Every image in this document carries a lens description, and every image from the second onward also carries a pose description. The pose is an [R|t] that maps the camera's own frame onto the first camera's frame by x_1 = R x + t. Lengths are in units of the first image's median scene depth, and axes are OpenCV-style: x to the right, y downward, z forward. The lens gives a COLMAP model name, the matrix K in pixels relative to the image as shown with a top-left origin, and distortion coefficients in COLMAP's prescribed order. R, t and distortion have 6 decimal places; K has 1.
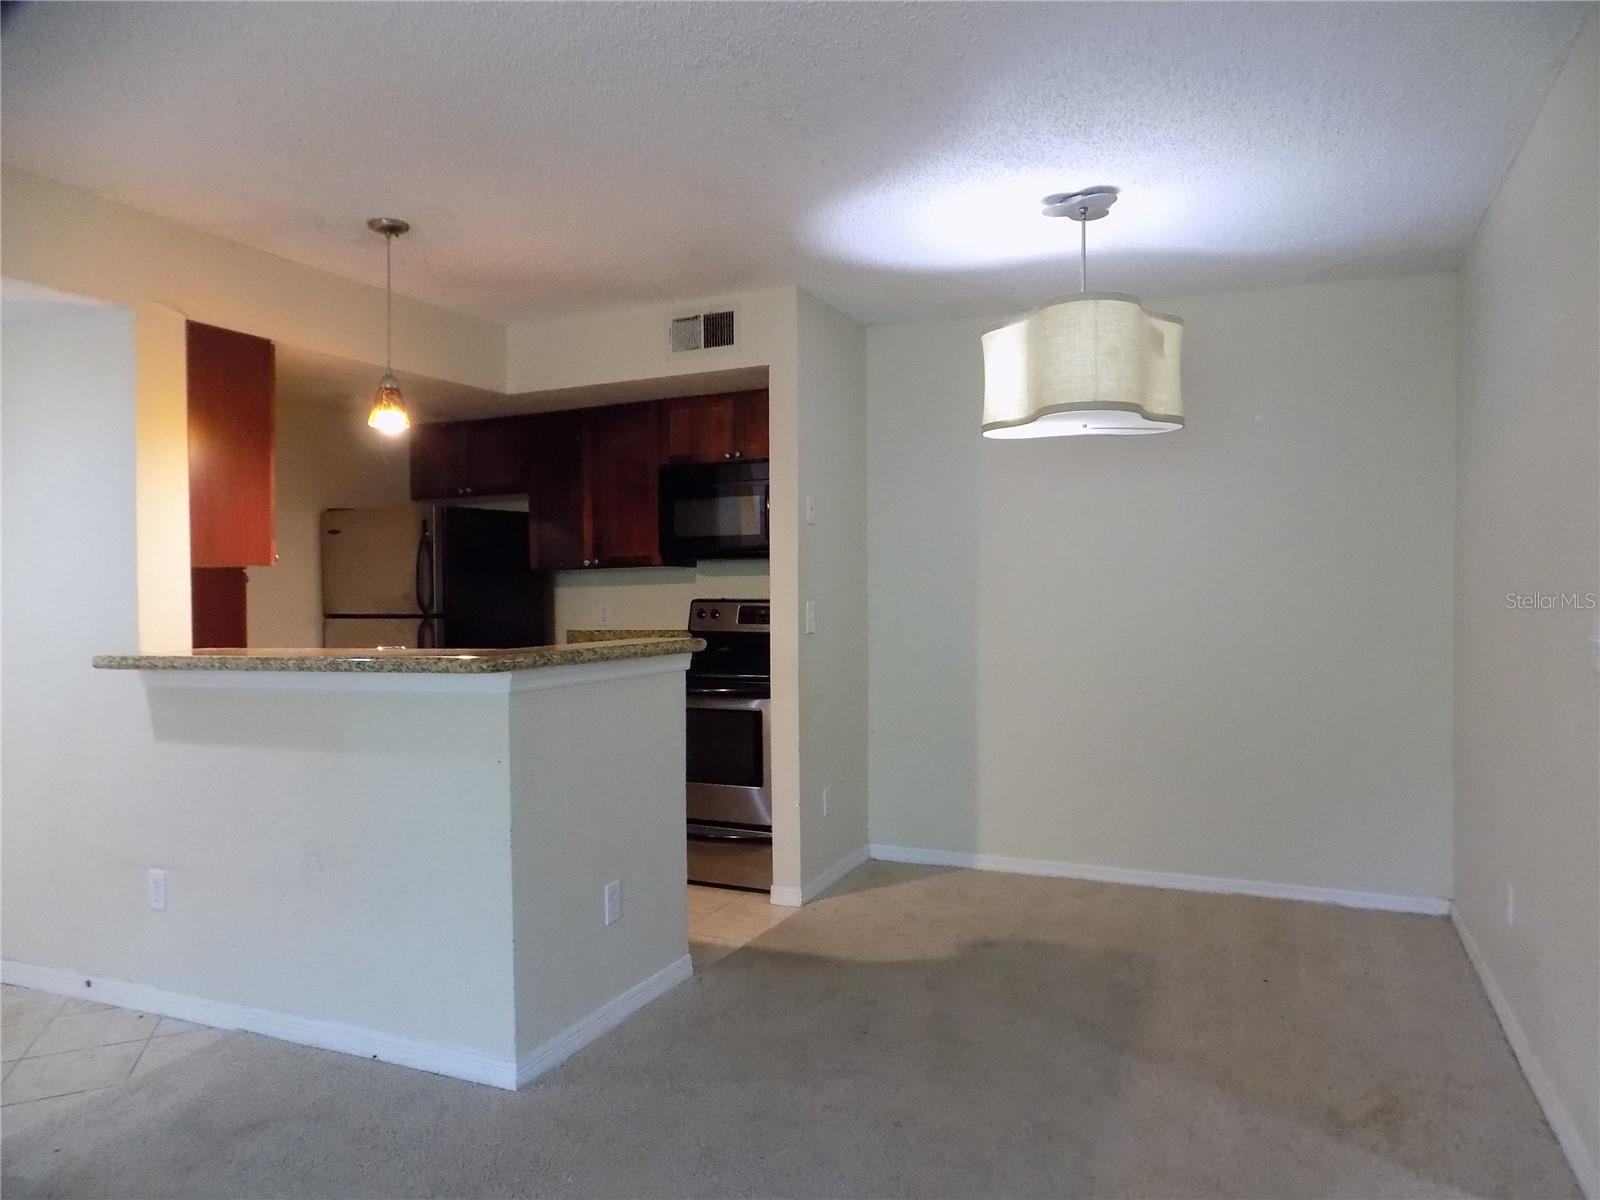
lens RADIAL K [[1069.0, 0, 866.9], [0, 1069.0, 598.6], [0, 0, 1]] dist [-0.066271, 0.078082]
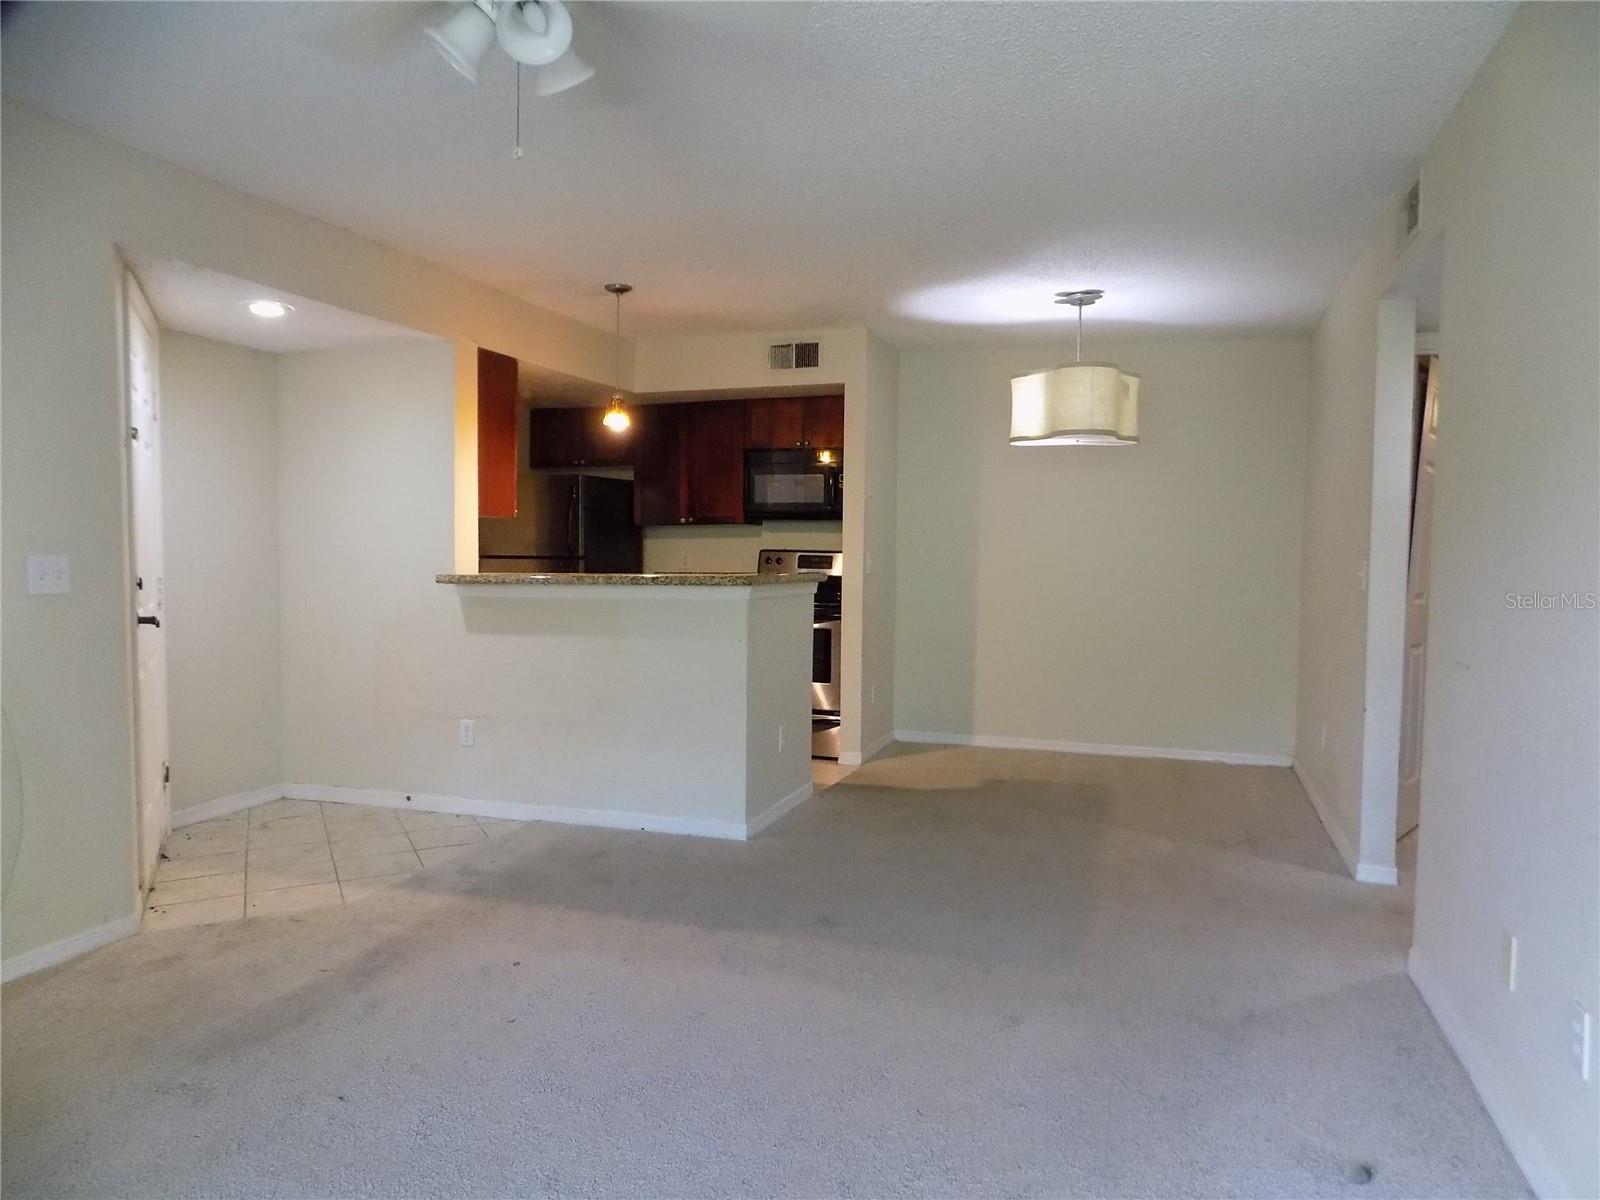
lens RADIAL K [[1069.0, 0, 866.9], [0, 1069.0, 598.6], [0, 0, 1]] dist [-0.066271, 0.078082]
pose [[0.994736, 0.016962, 0.101053, -0.216130], [-0.020416, 0.999239, 0.033243, 0.019437], [-0.100412, -0.035131, 0.994325, -0.447388]]
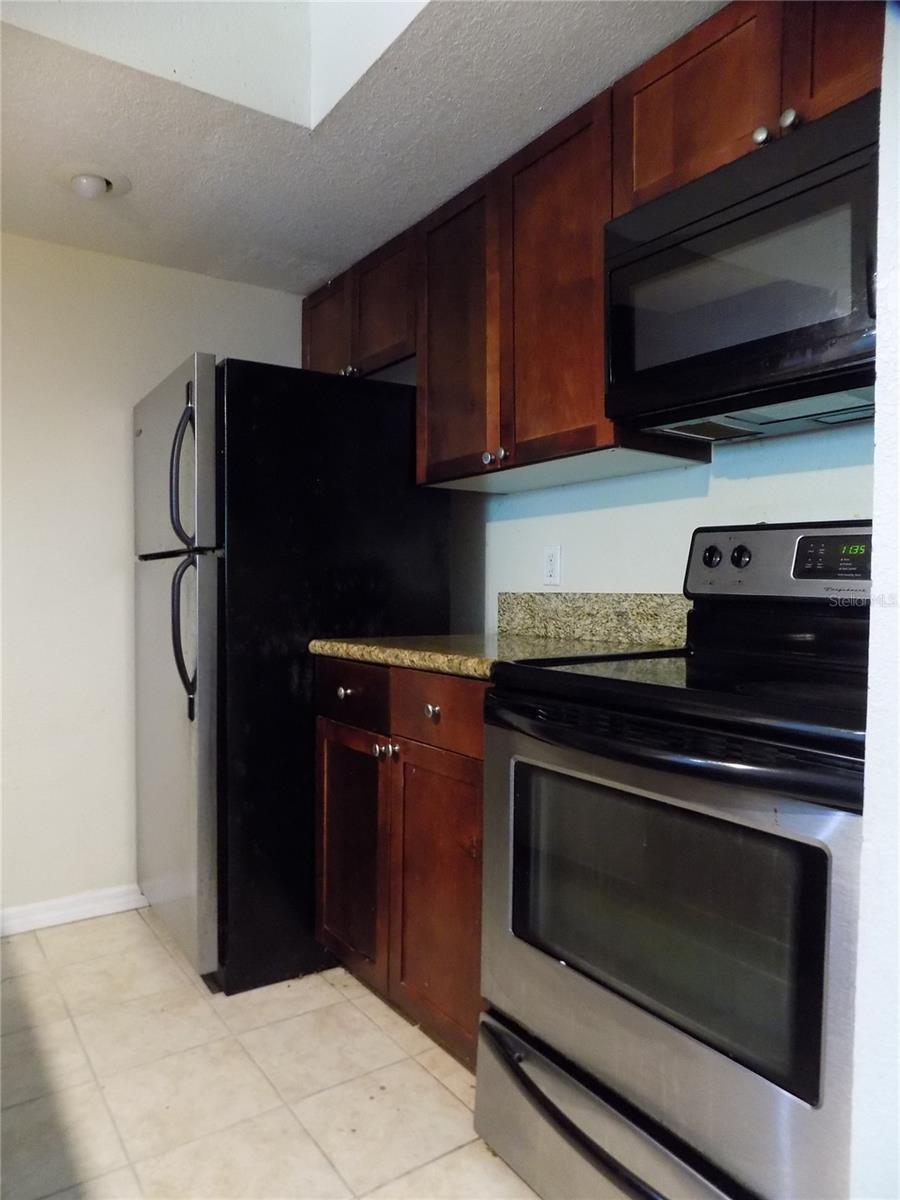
lens RADIAL K [[801.7, 0, 450.5], [0, 801.7, 616.7], [0, 0, 1]] dist [-0.066271, 0.078082]
pose [[0.836683, 0.030603, -0.546833, -0.075337], [-0.016066, 0.999379, 0.031346, 0.041575], [0.547452, -0.017441, 0.836655, 0.839387]]
